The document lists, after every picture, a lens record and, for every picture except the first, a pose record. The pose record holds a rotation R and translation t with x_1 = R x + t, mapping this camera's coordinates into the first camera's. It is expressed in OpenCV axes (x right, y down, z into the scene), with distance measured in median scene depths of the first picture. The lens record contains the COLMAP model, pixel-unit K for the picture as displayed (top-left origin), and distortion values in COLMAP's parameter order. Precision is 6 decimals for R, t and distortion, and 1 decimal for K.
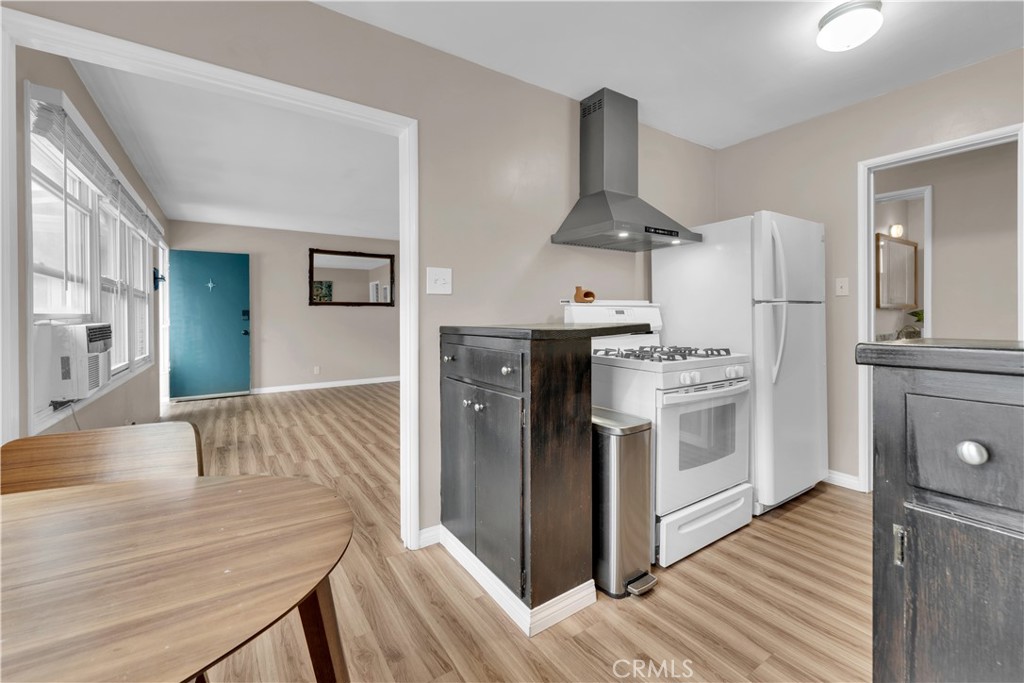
lens RADIAL K [[424.2, 0, 520.2], [0, 424.2, 318.7], [0, 0, 1]] dist [-0.003896, 0.000173]
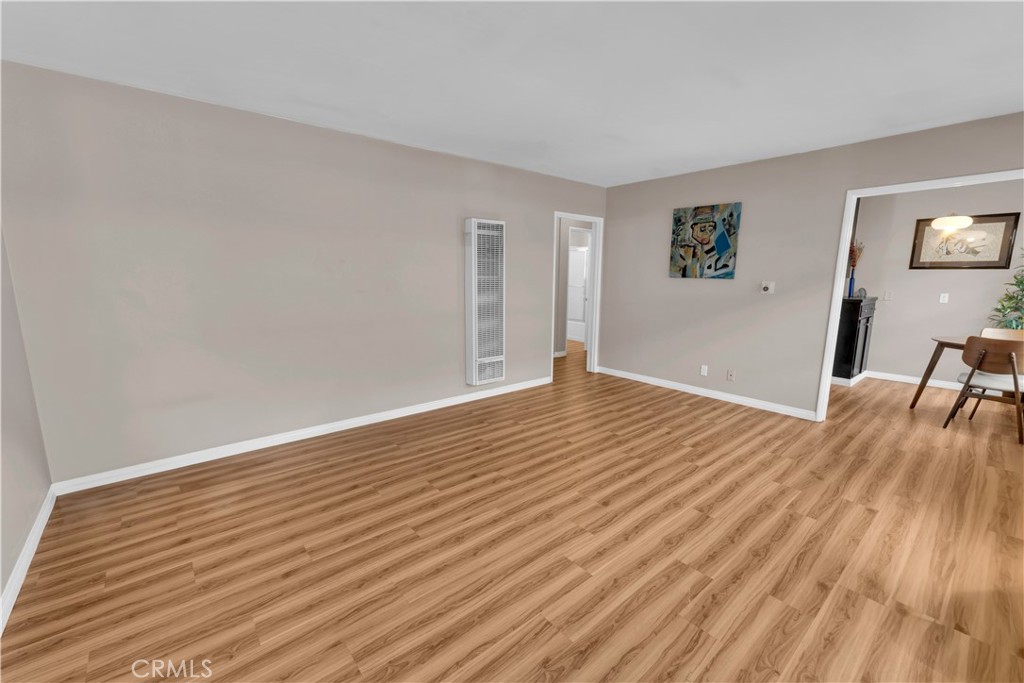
lens RADIAL K [[424.2, 0, 512.9], [0, 424.2, 346.1], [0, 0, 1]] dist [-0.003896, 0.000173]
pose [[-0.106997, -0.153838, 0.982286, -1.235575], [0.001188, 0.987937, 0.154853, -0.059425], [-0.994259, 0.017736, -0.105523, 1.643395]]
